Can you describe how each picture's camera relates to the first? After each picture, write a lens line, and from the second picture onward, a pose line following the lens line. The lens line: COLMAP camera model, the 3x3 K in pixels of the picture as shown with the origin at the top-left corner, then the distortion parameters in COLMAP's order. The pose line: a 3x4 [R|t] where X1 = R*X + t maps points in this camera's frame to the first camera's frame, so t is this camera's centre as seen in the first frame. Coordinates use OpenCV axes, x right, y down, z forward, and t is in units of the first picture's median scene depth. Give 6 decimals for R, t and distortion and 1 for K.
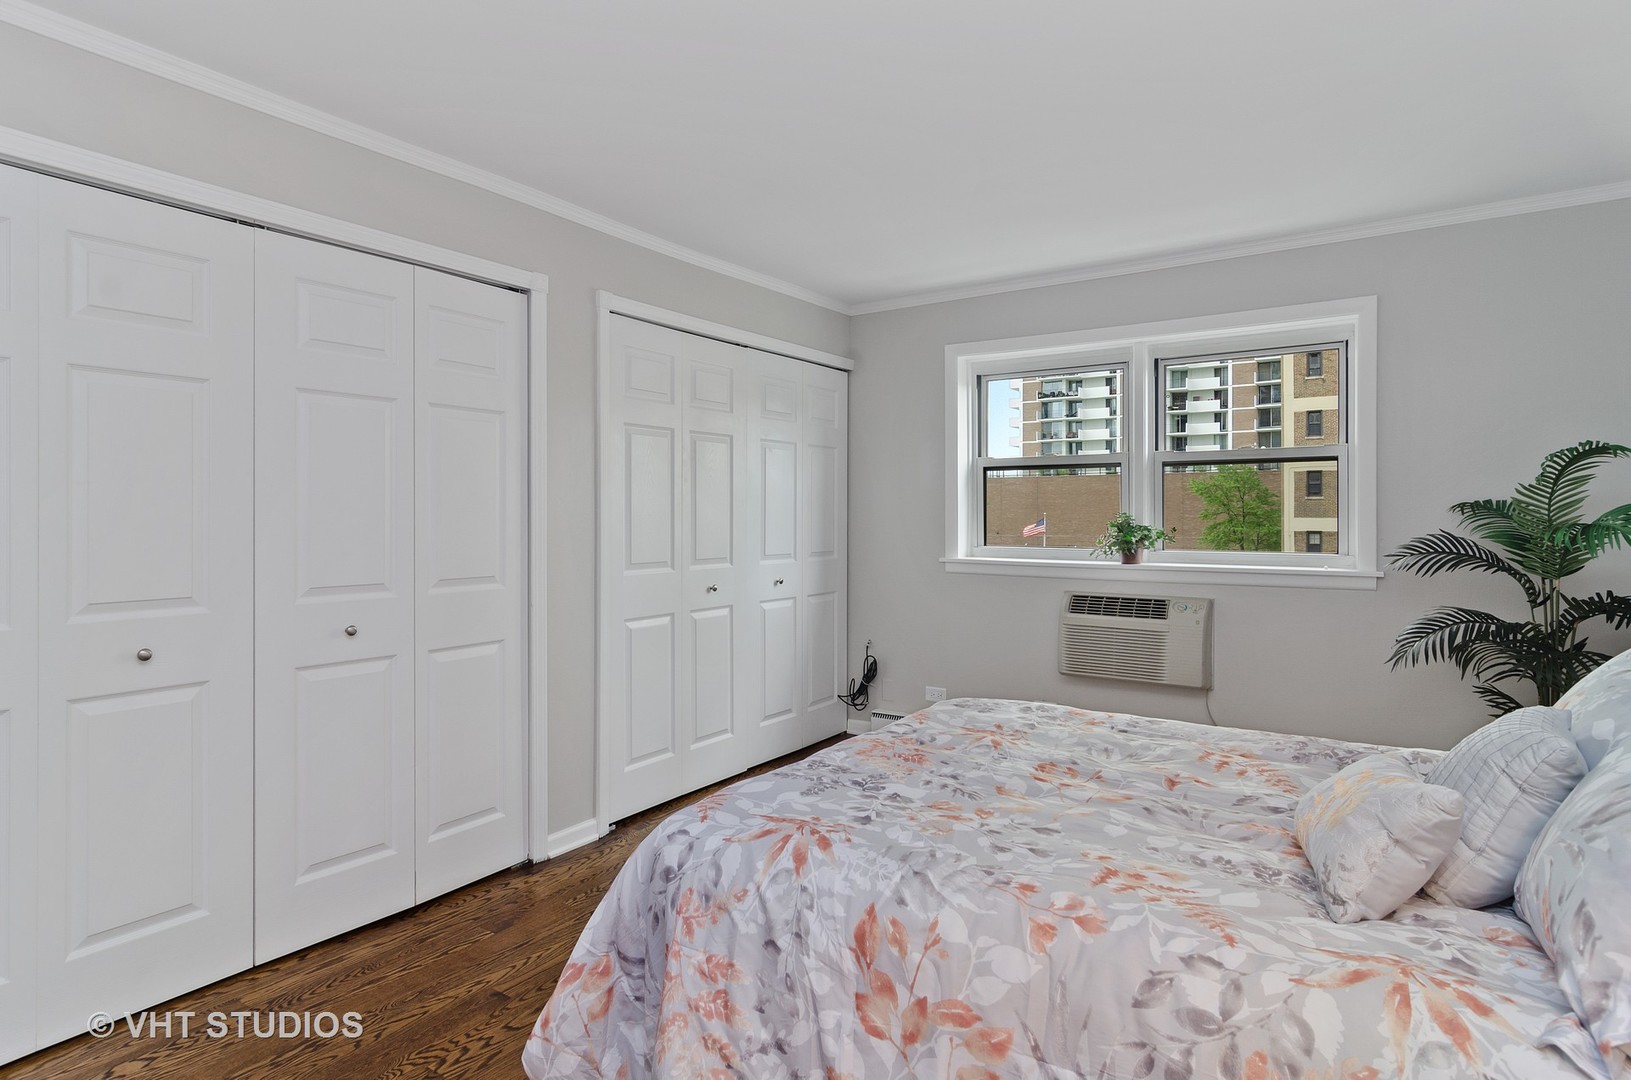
lens RADIAL K [[883.0, 0, 808.1], [0, 883.0, 540.8], [0, 0, 1]] dist [0.004110, 0.001350]
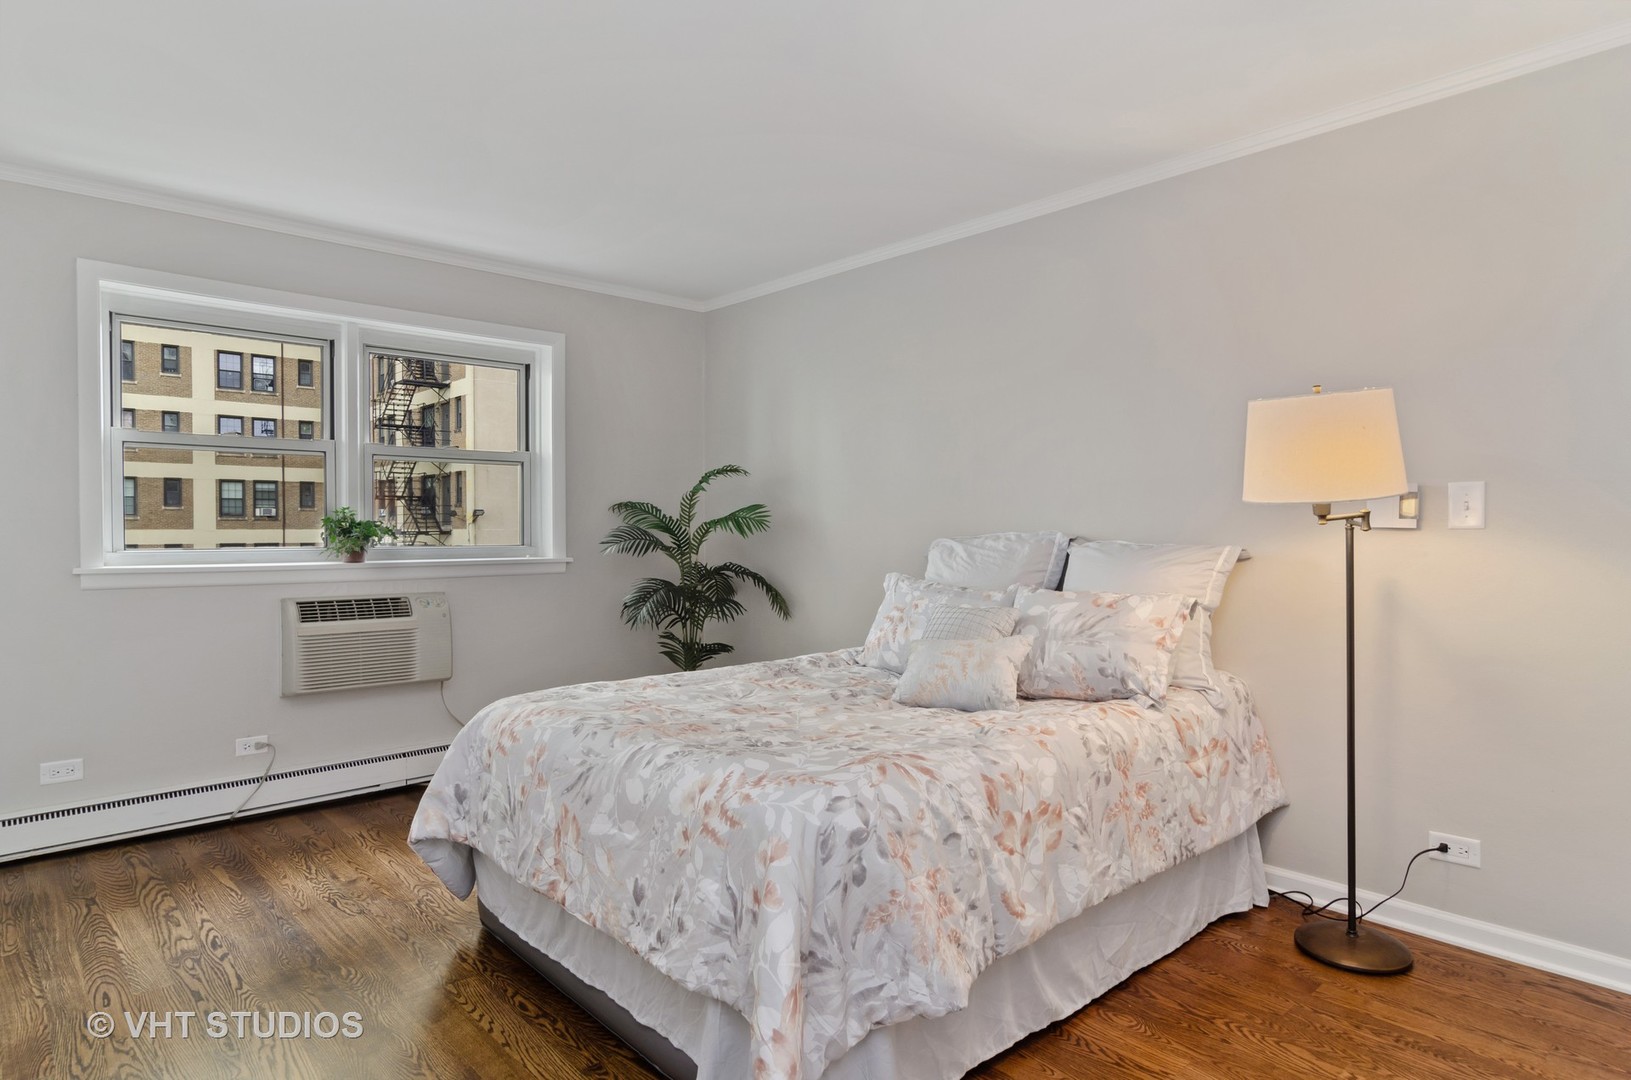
lens RADIAL K [[953.9, 0, 815.5], [0, 953.9, 540.0], [0, 0, 1]] dist [-0.005558, -0.000973]
pose [[0.218367, -0.014071, 0.975765, -1.227048], [0.028910, 0.999550, 0.007945, 0.021561], [-0.975438, 0.026474, 0.218676, 0.783635]]
